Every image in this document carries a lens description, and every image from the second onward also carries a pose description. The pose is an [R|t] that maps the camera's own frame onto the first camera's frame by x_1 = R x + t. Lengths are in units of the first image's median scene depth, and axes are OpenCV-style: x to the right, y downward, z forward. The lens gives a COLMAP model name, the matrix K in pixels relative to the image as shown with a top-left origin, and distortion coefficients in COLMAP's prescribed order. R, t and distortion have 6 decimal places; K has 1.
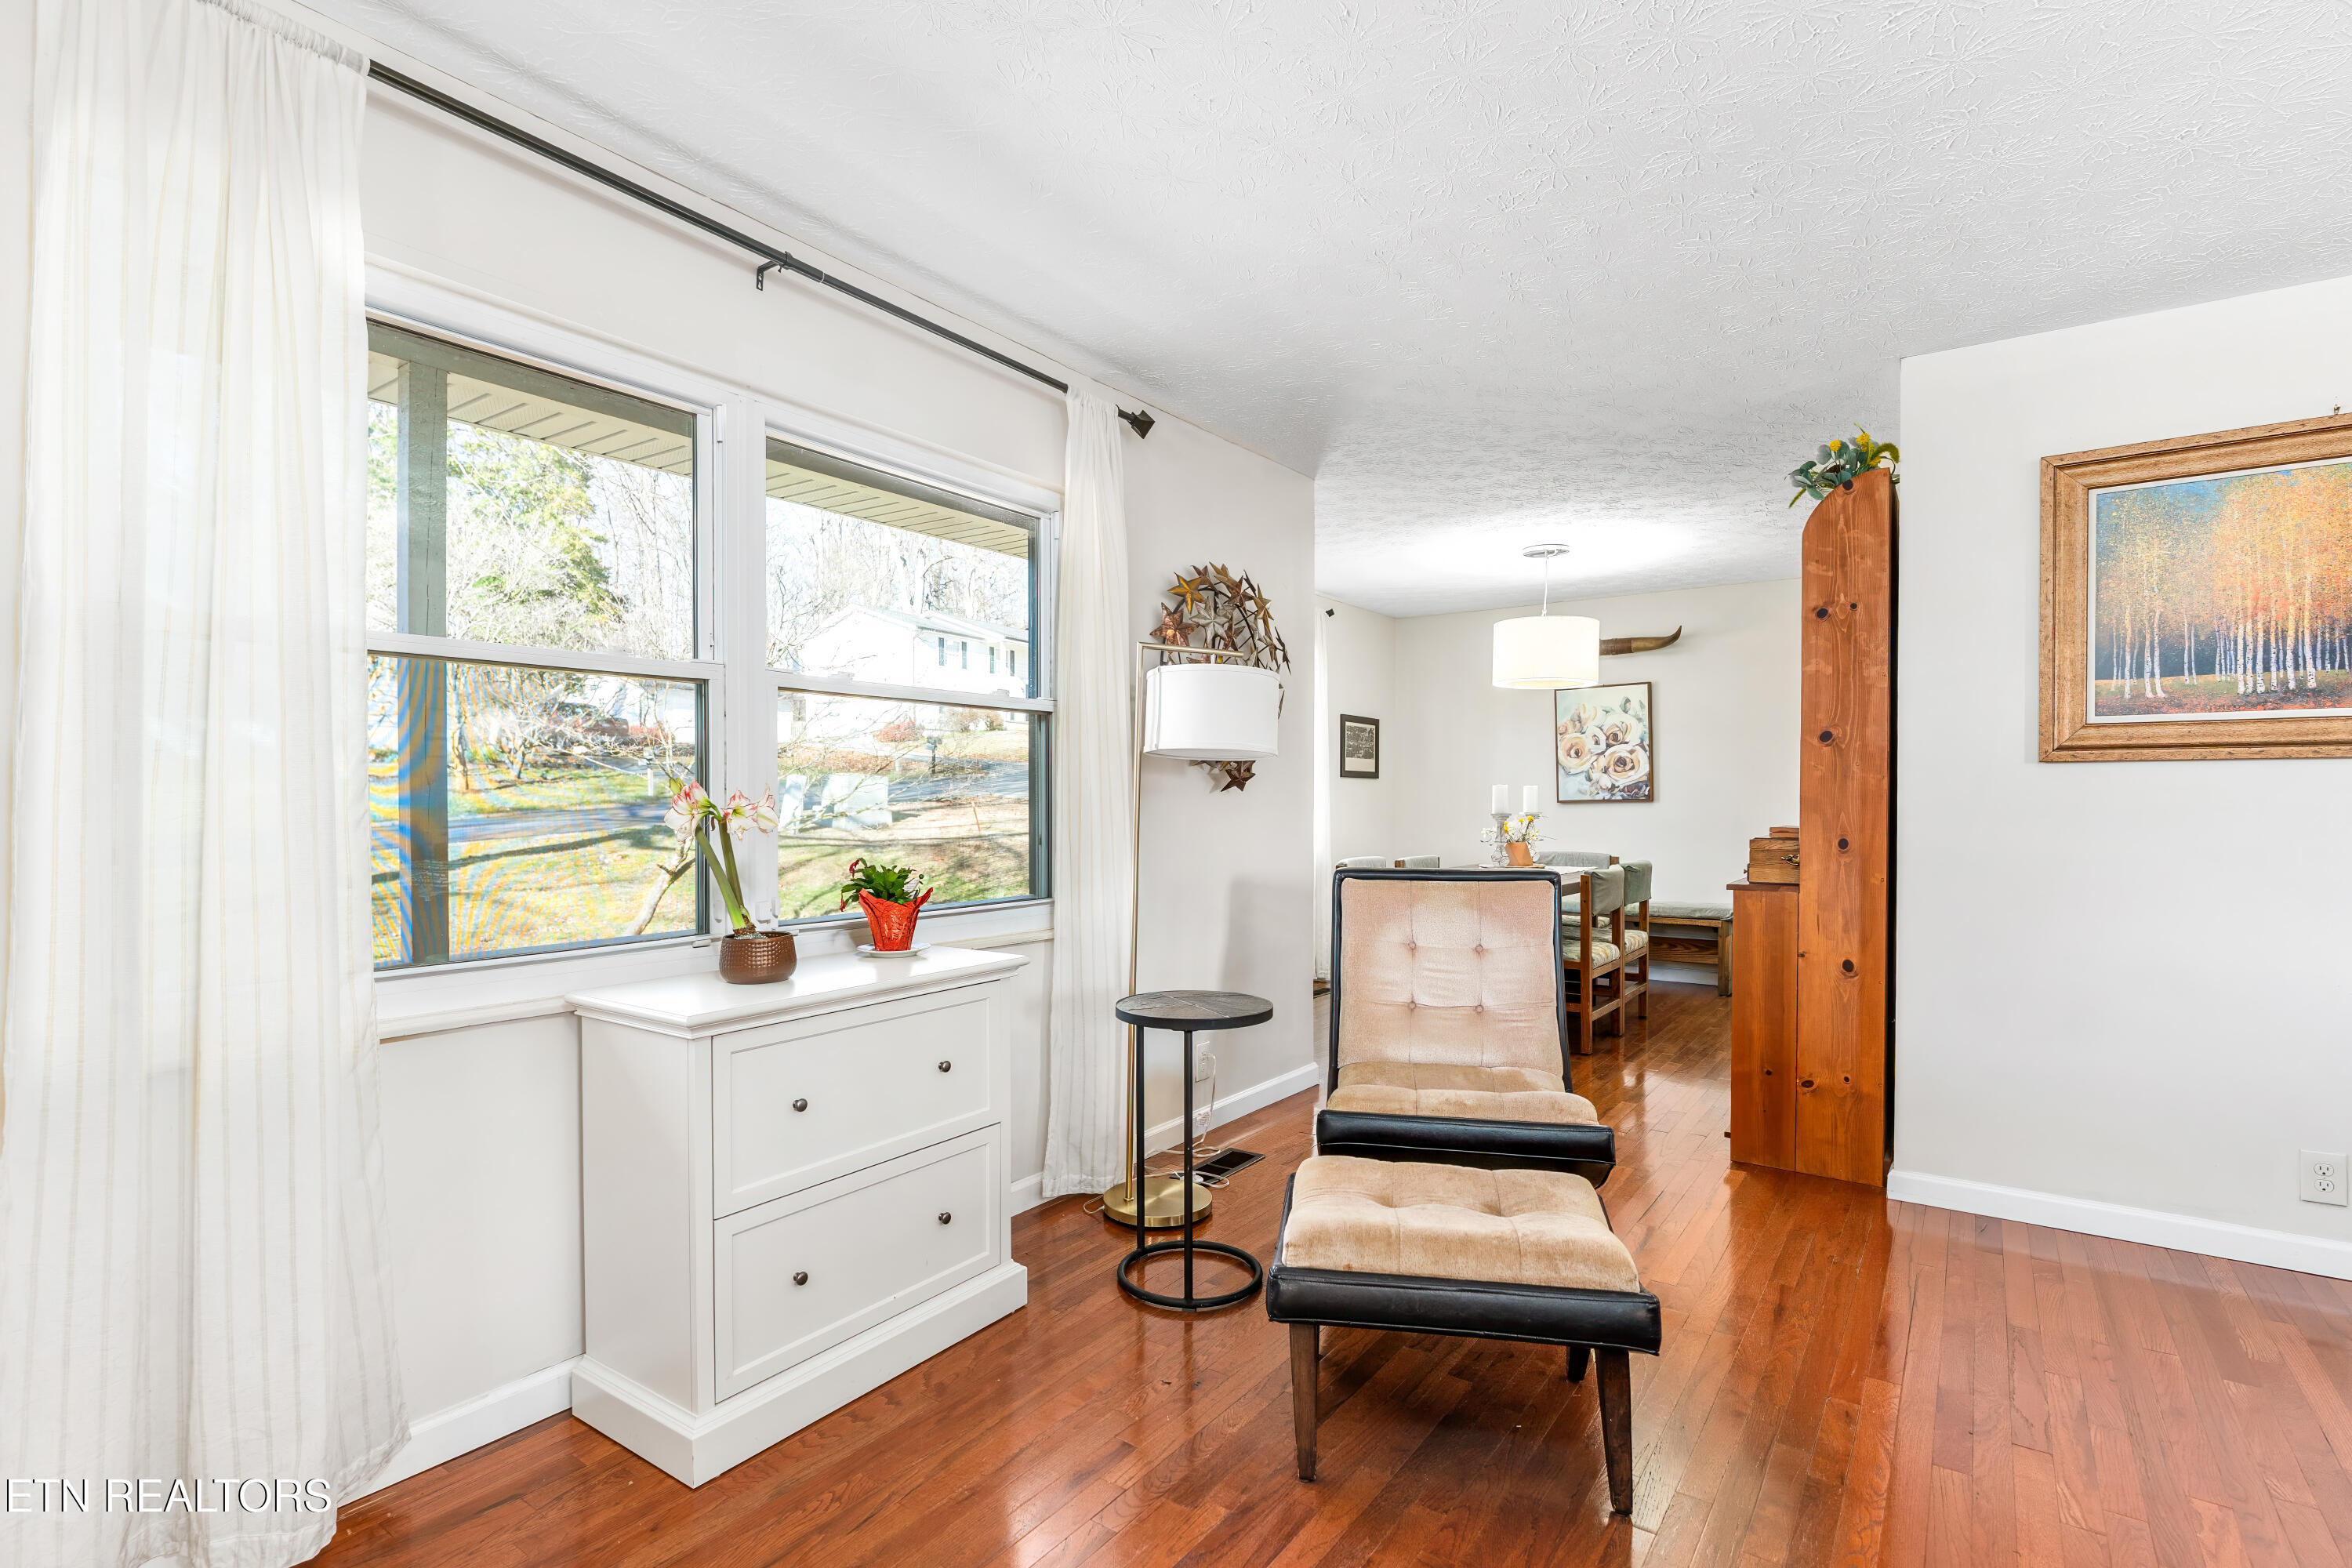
lens RADIAL K [[1130.0, 0, 1174.6], [0, 1130.0, 816.8], [0, 0, 1]] dist [0.002855, 0.000349]
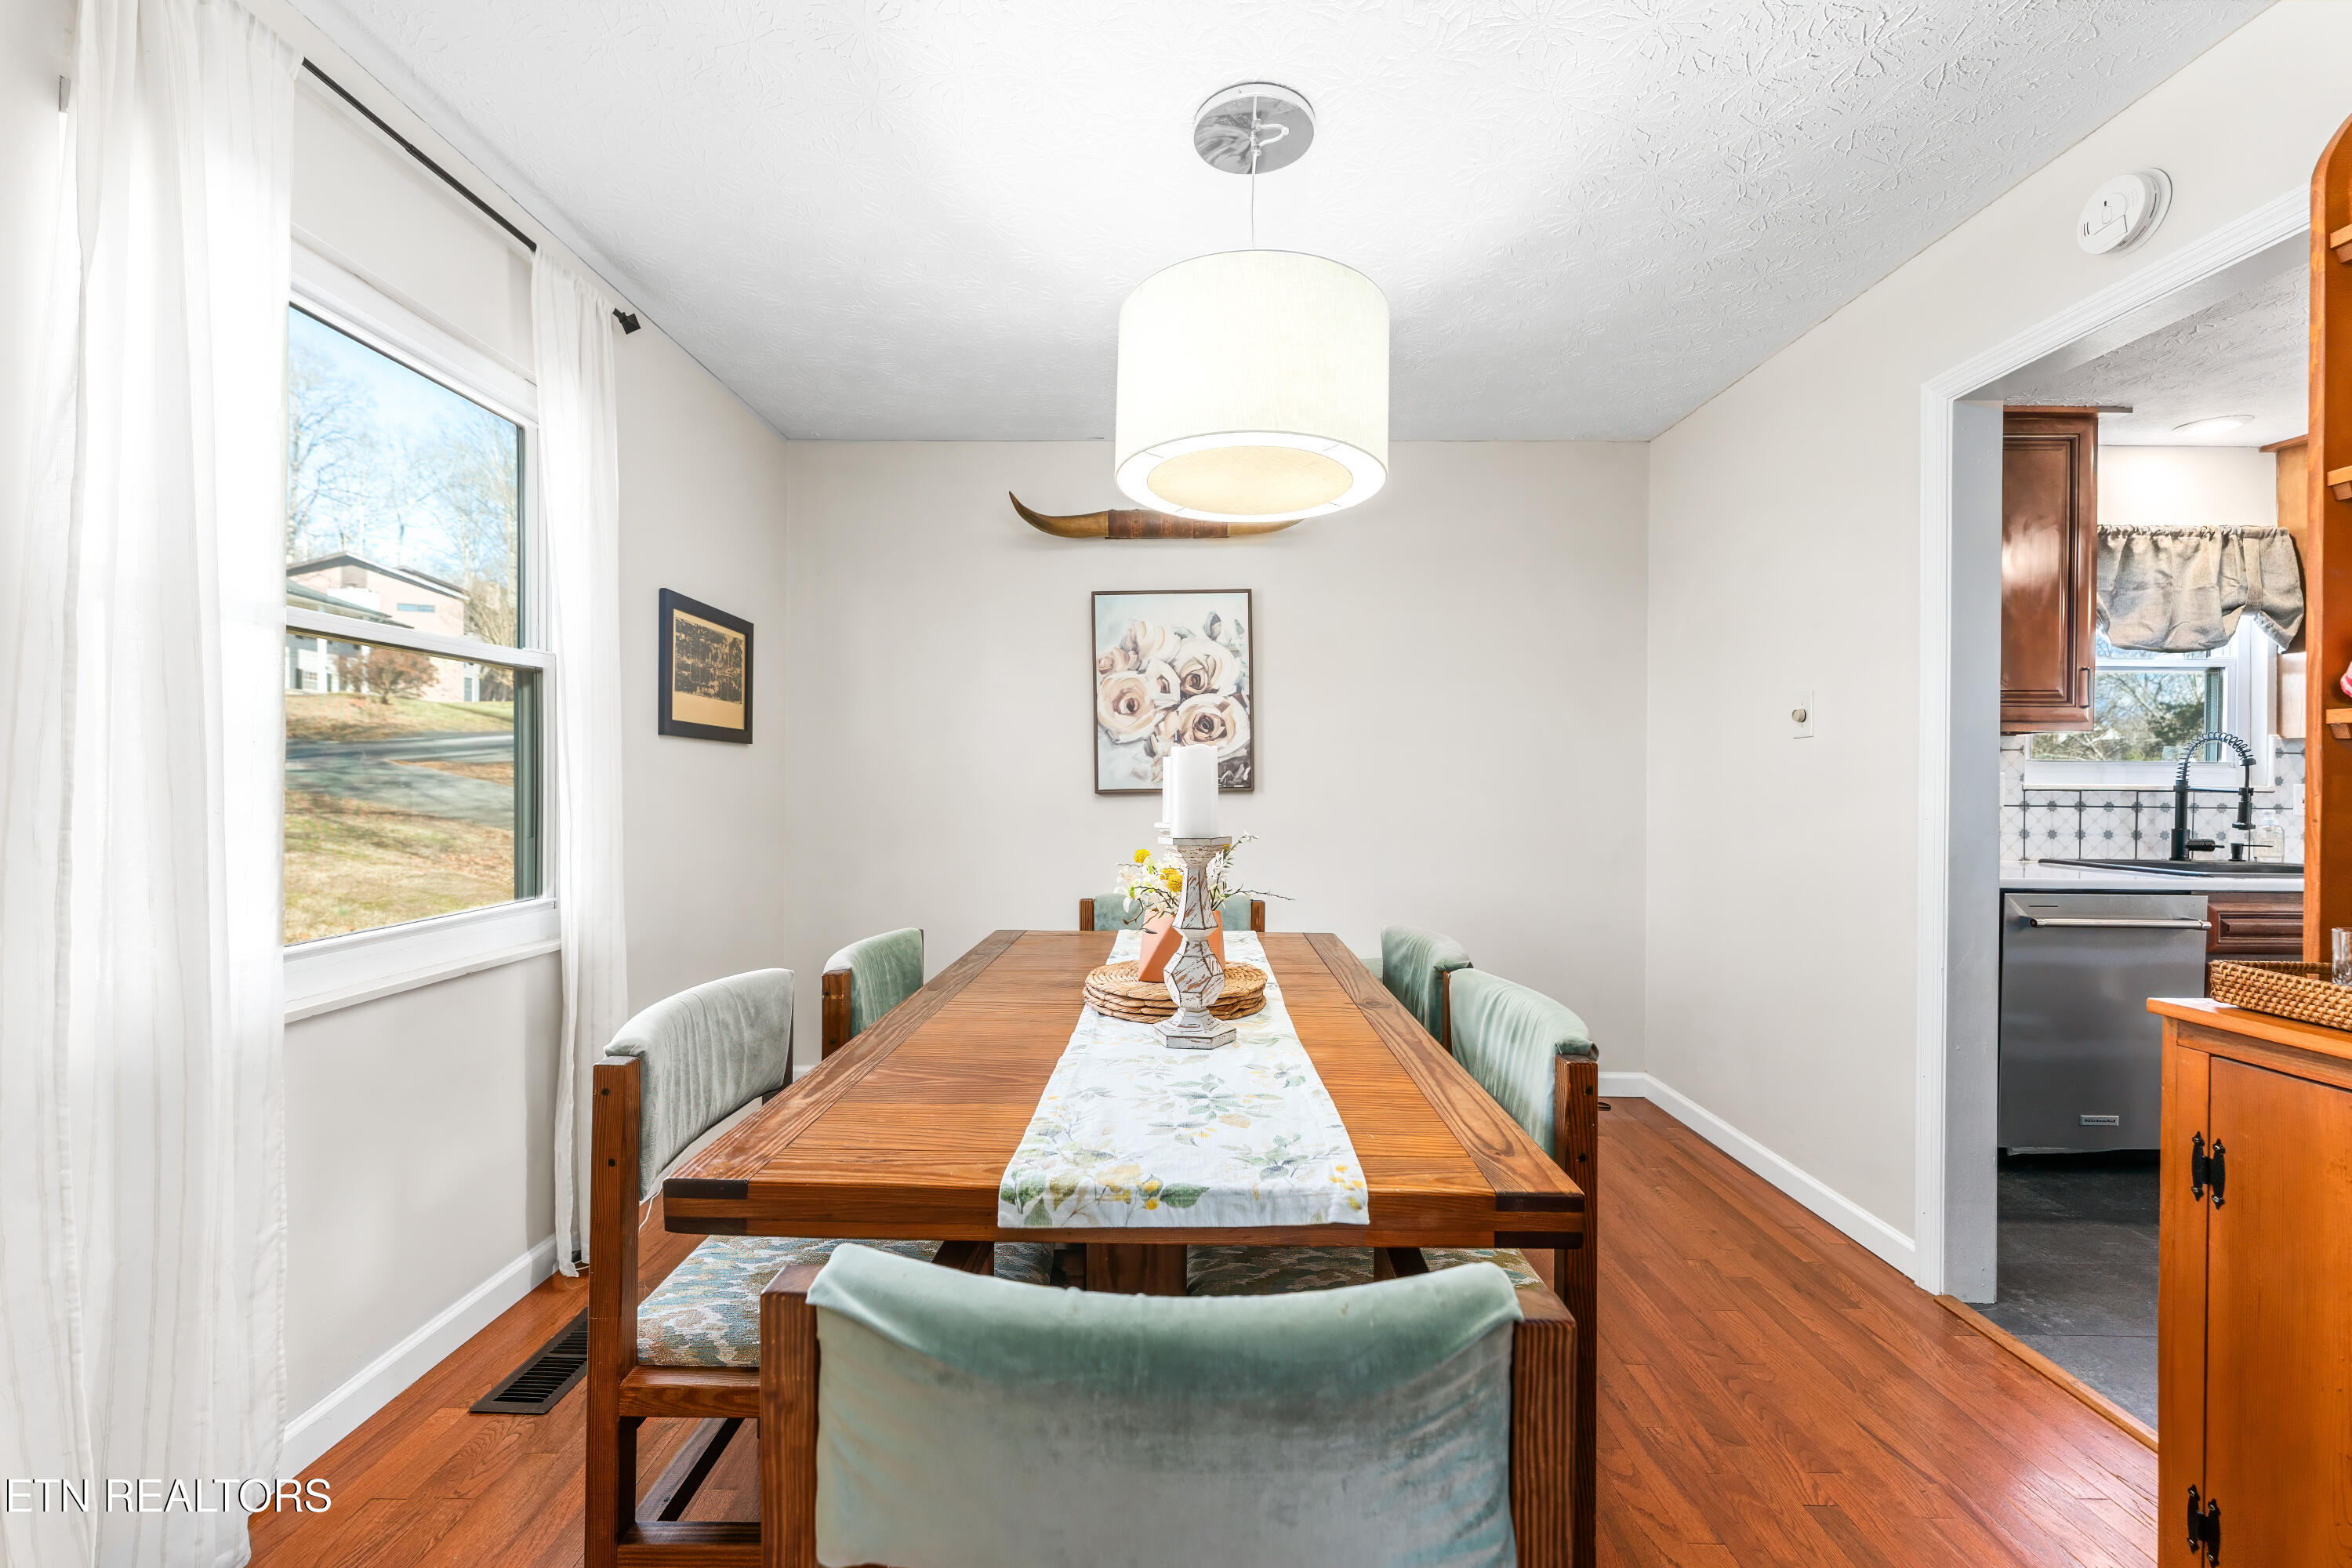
lens RADIAL K [[943.7, 0, 1183.1], [0, 943.7, 777.6], [0, 0, 1]] dist [-0.000174, 0.000027]
pose [[0.810140, 0.007964, 0.586183, 0.186784], [0.003948, 0.999811, -0.019039, -0.021552], [-0.586224, 0.017738, 0.809955, 1.128814]]
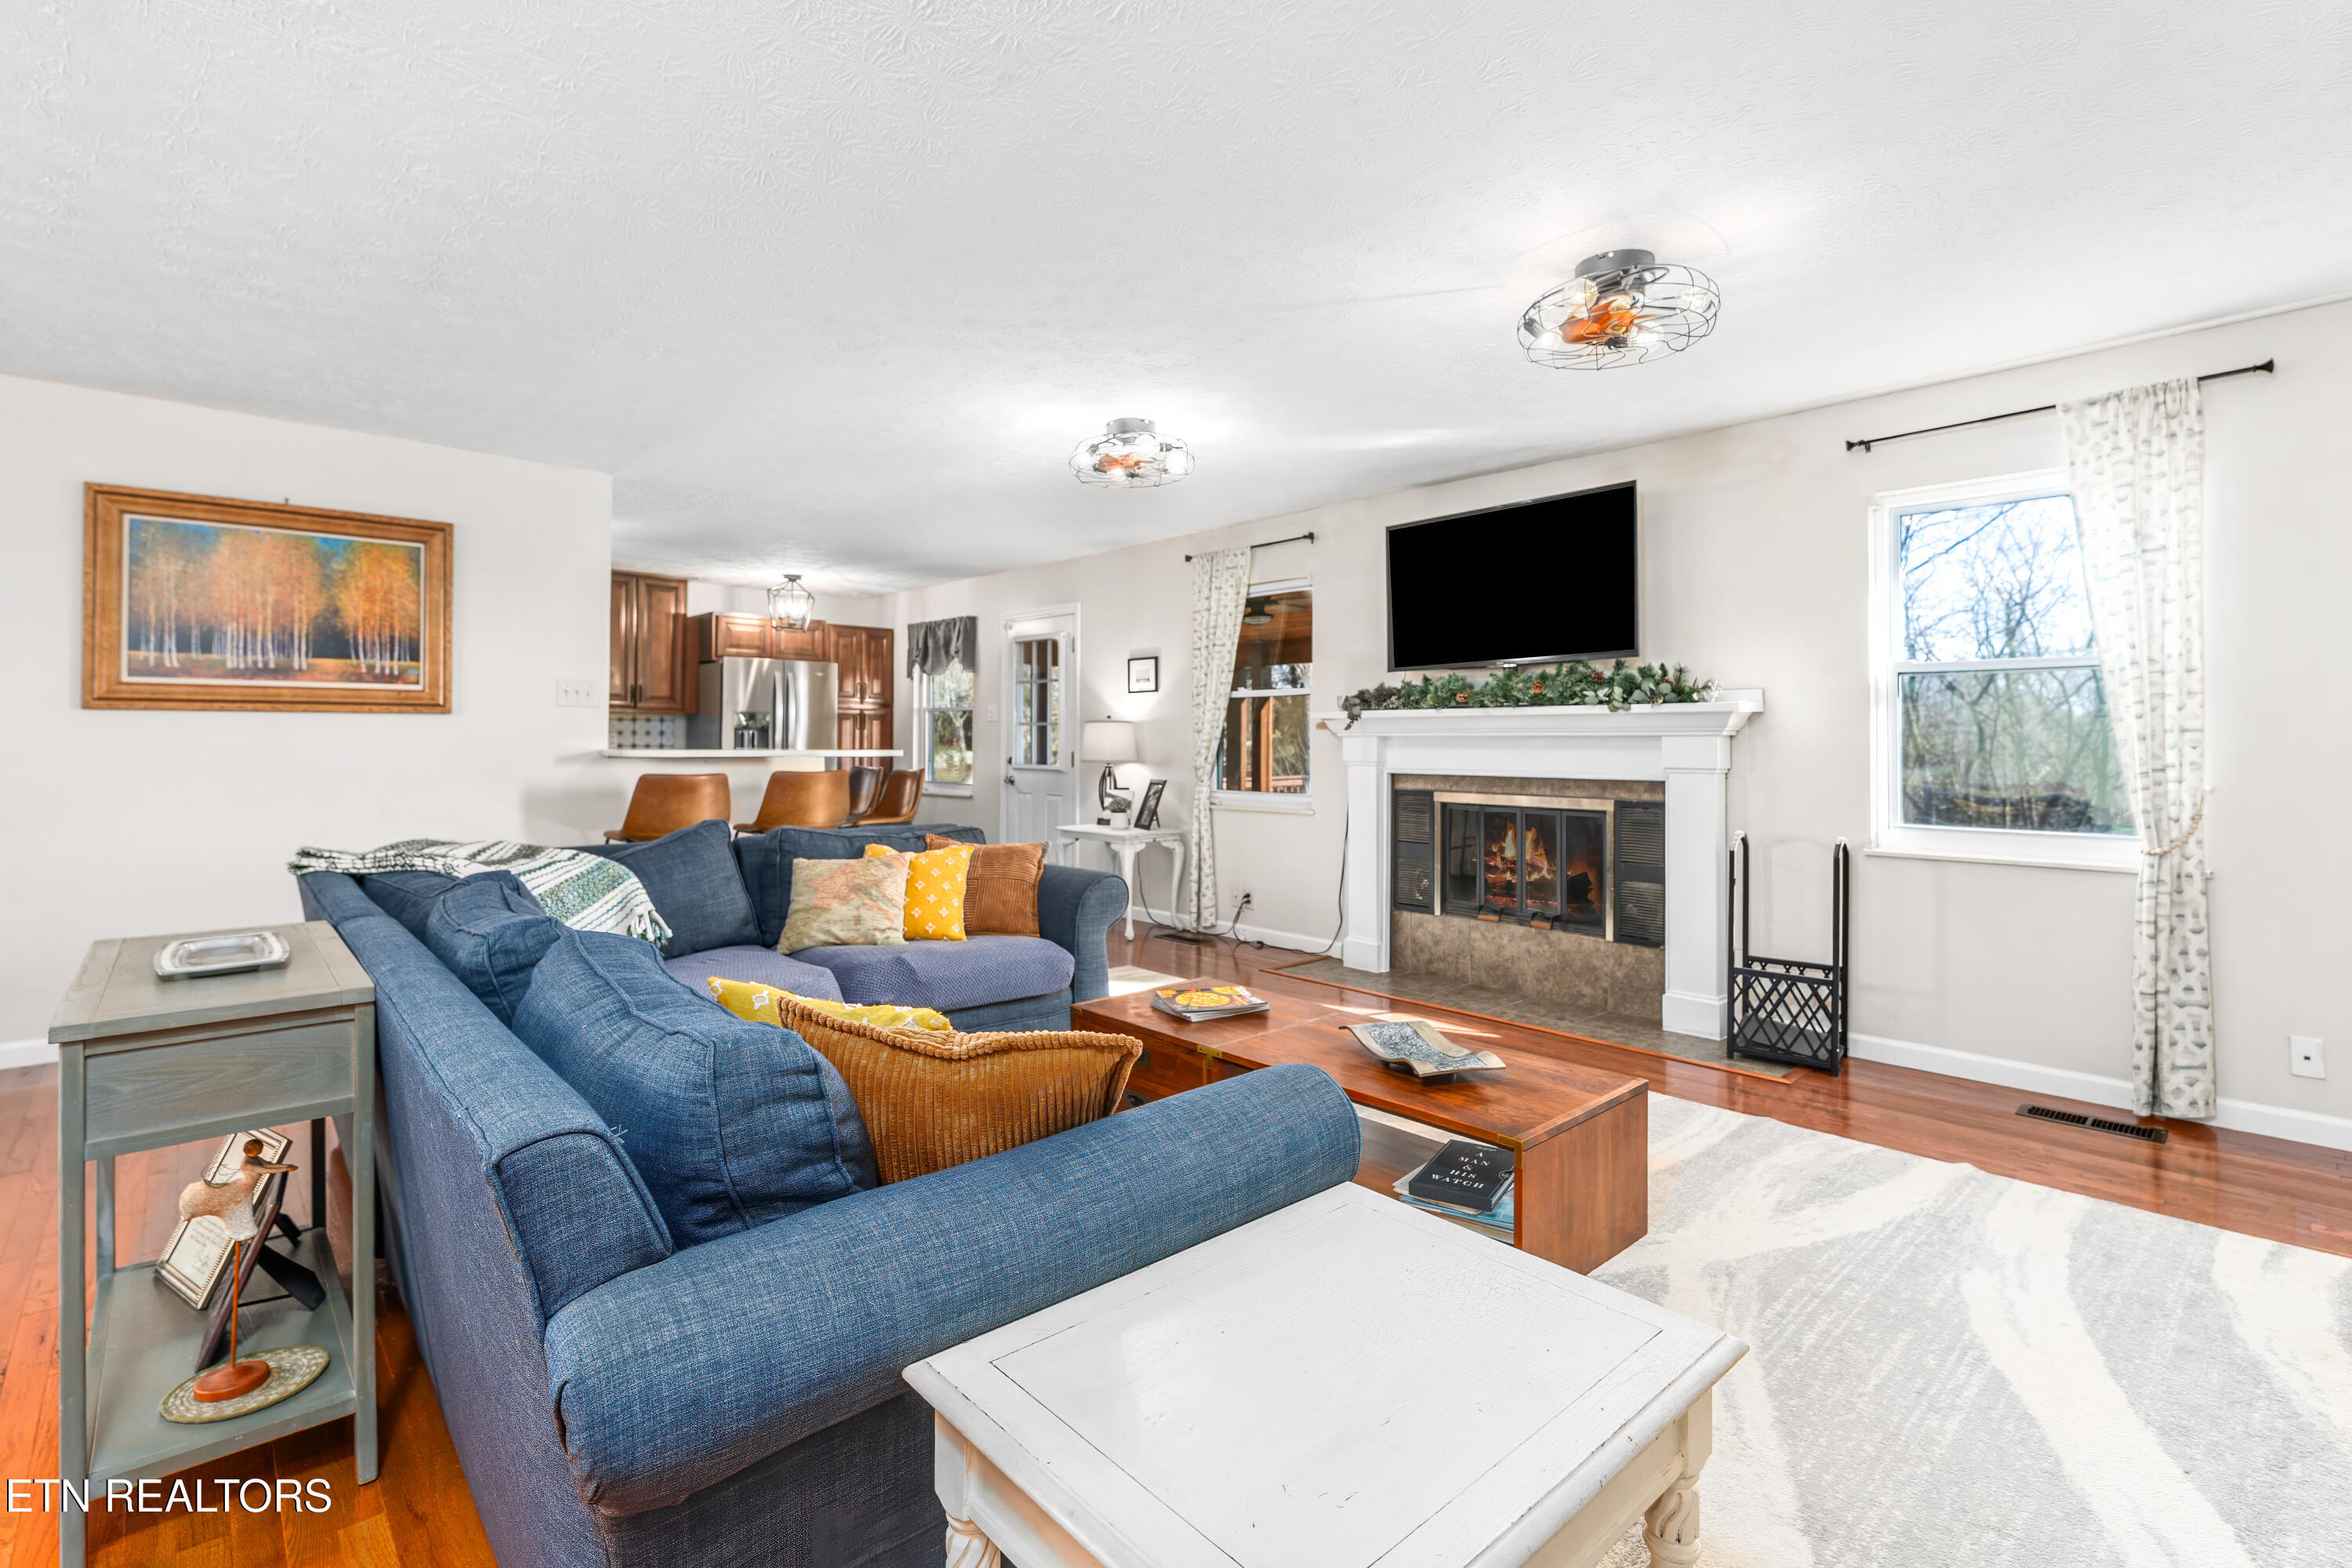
lens RADIAL K [[1085.1, 0, 1177.1], [0, 1085.1, 720.1], [0, 0, 1]] dist [0.000085, -0.000188]
pose [[0.193609, 0.018818, 0.980898, -0.188607], [0.014966, 0.999643, -0.022131, 0.010549], [-0.980965, 0.018965, 0.193259, -0.402769]]
